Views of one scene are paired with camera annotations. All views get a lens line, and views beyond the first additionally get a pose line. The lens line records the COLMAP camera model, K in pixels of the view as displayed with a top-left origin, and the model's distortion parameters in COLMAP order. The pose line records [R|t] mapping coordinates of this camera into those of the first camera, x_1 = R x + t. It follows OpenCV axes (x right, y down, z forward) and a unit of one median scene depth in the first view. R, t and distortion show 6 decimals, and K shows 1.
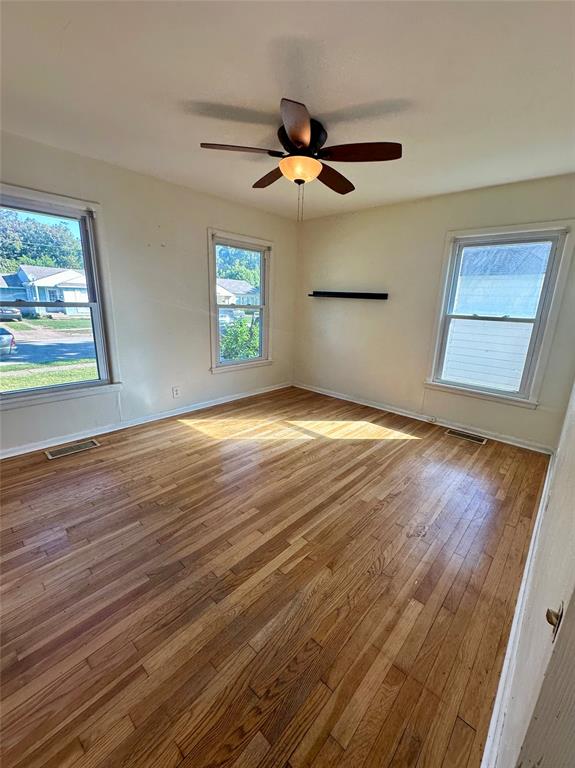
lens RADIAL K [[316.5, 0, 289.0], [0, 316.5, 384.9], [0, 0, 1]] dist [0.001494, 0.000003]
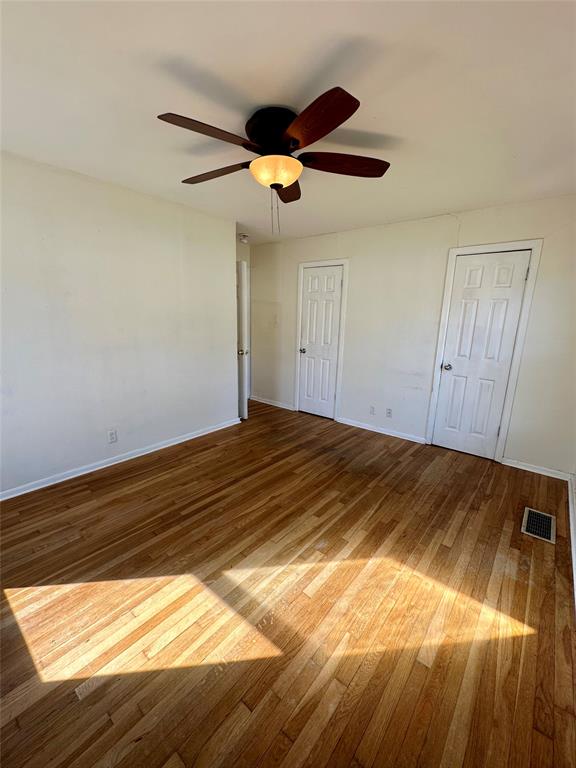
lens RADIAL K [[316.5, 0, 289.5], [0, 316.5, 384.9], [0, 0, 1]] dist [0.001494, 0.000003]
pose [[-0.997080, -0.044645, -0.061957, 0.018026], [-0.068292, 0.884372, 0.461760, -0.418711], [0.034178, 0.464642, -0.884839, 1.449633]]
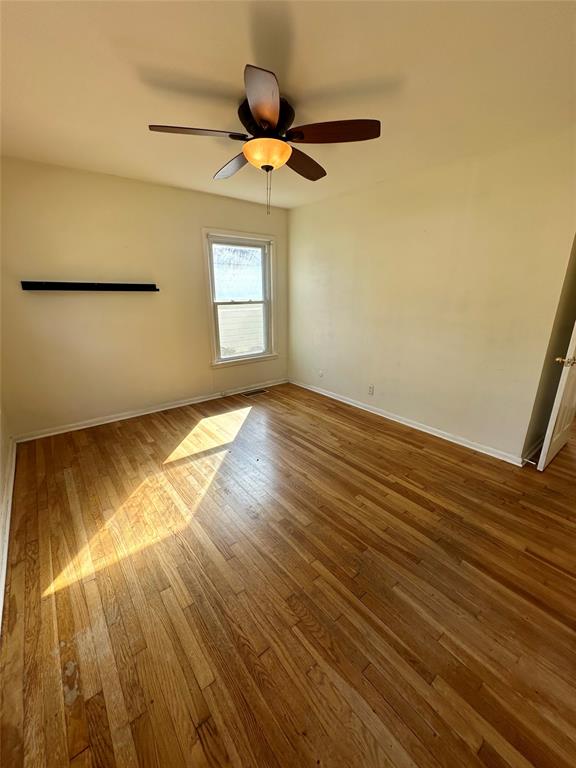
lens RADIAL K [[316.5, 0, 289.5], [0, 316.5, 384.9], [0, 0, 1]] dist [0.001494, 0.000003]
pose [[0.160758, -0.322861, 0.932694, -0.725455], [0.255963, 0.926291, 0.276527, -0.225185], [-0.953226, 0.194282, 0.231549, 0.631705]]
